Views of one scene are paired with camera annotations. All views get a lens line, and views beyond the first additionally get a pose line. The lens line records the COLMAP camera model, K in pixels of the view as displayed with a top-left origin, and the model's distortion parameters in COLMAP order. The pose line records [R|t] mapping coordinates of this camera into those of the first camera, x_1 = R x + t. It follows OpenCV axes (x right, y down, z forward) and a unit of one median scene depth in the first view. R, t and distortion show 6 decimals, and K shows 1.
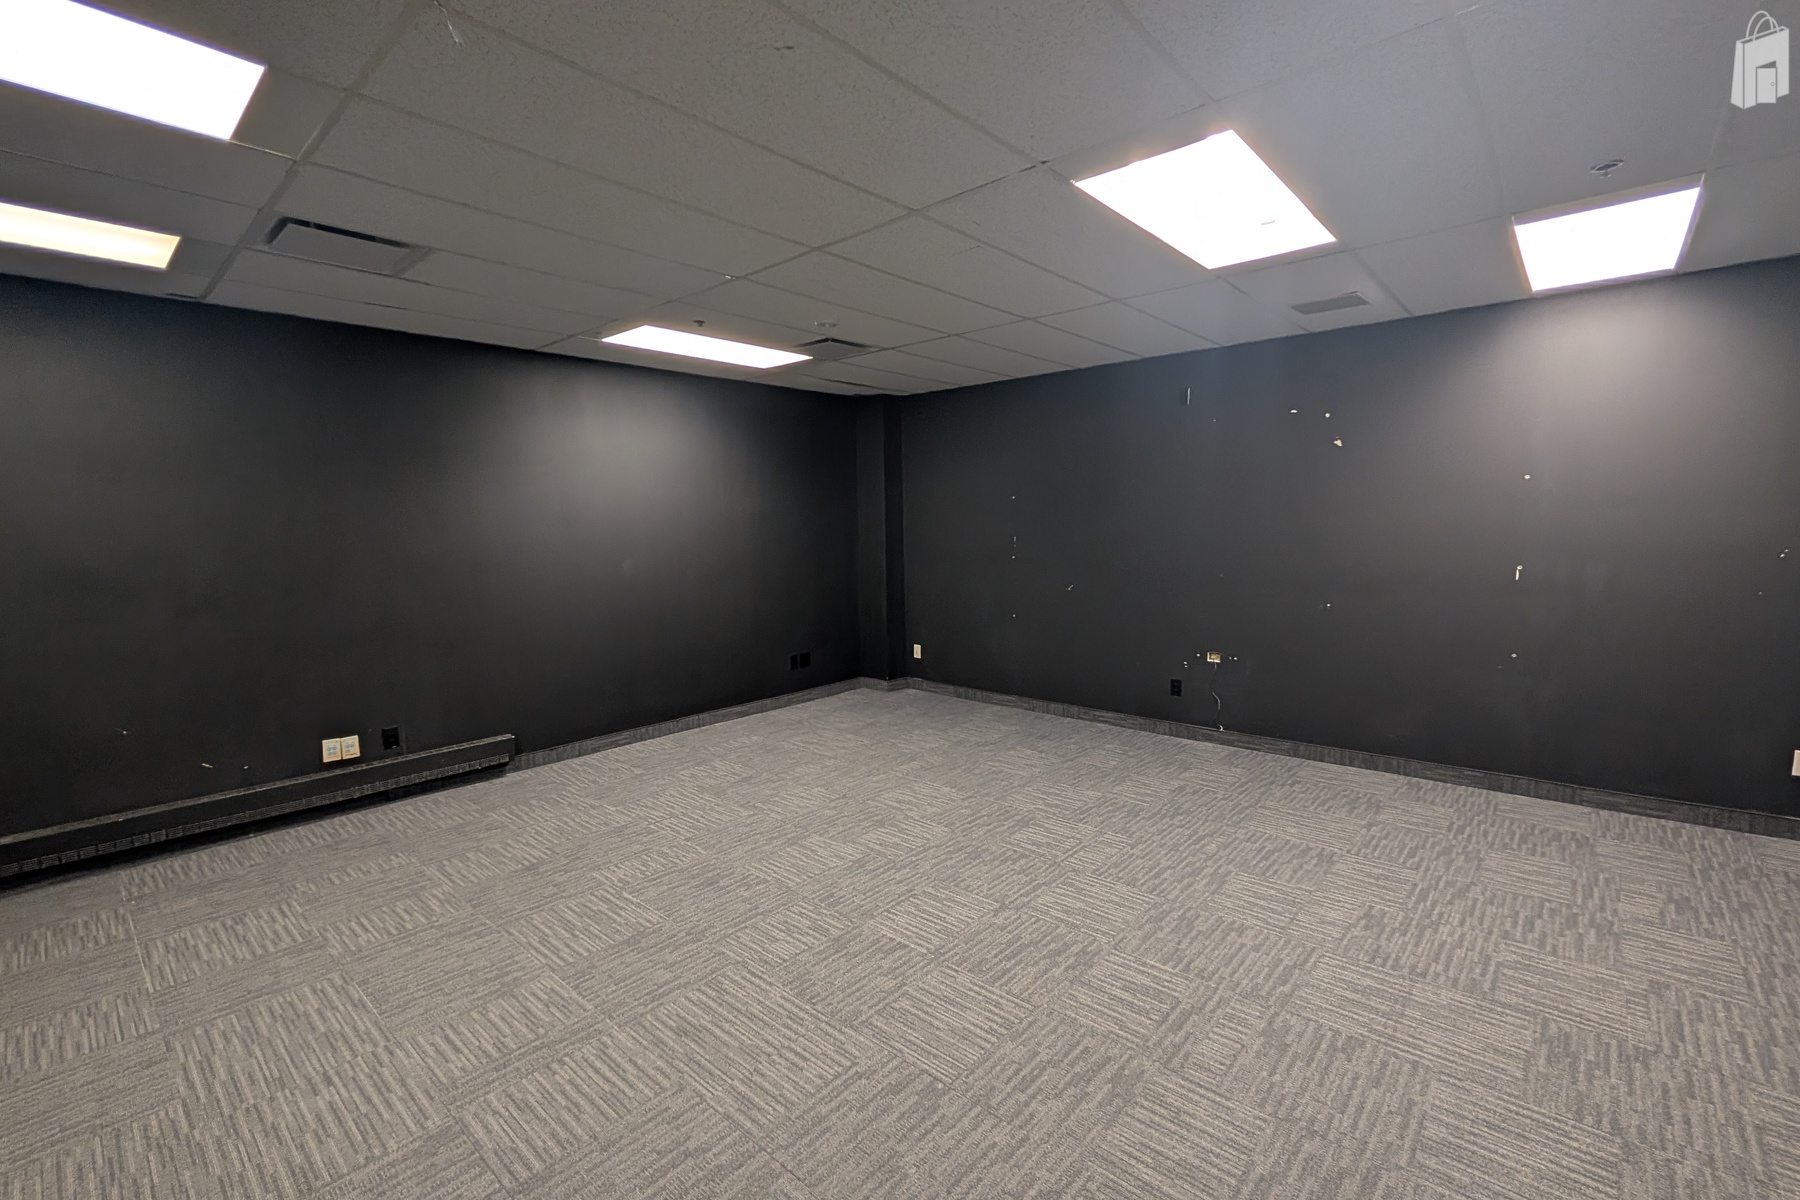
lens RADIAL K [[772.6, 0, 900.8], [0, 772.6, 607.4], [0, 0, 1]] dist [-0.001002, 0.000612]
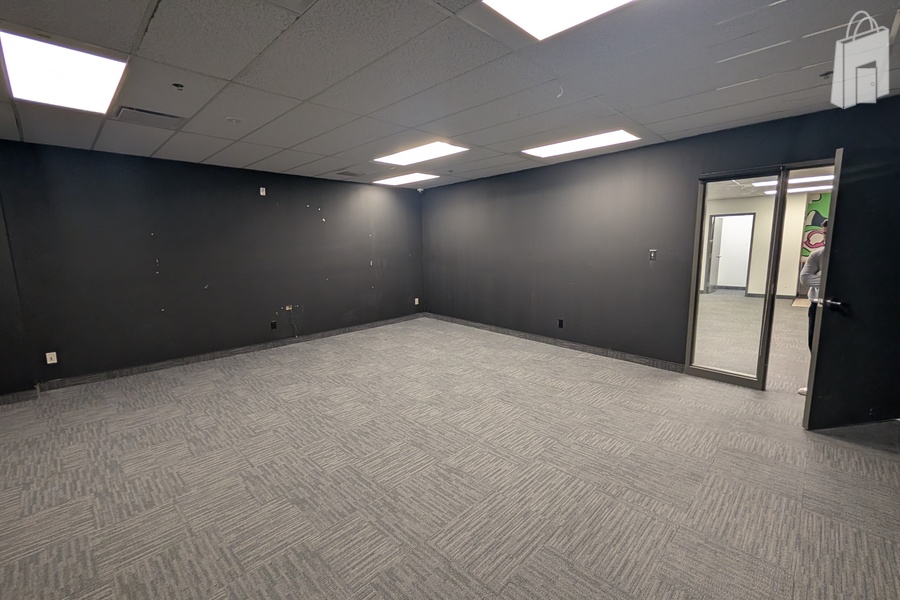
lens RADIAL K [[392.5, 0, 450.0], [0, 392.5, 300.0], [0, 0, 1]] dist [0.001057, 0.000389]
pose [[0.038427, -0.122027, 0.991783, -0.921881], [0.126683, 0.985102, 0.116296, -0.041310], [-0.991199, 0.121173, 0.053313, 0.563910]]
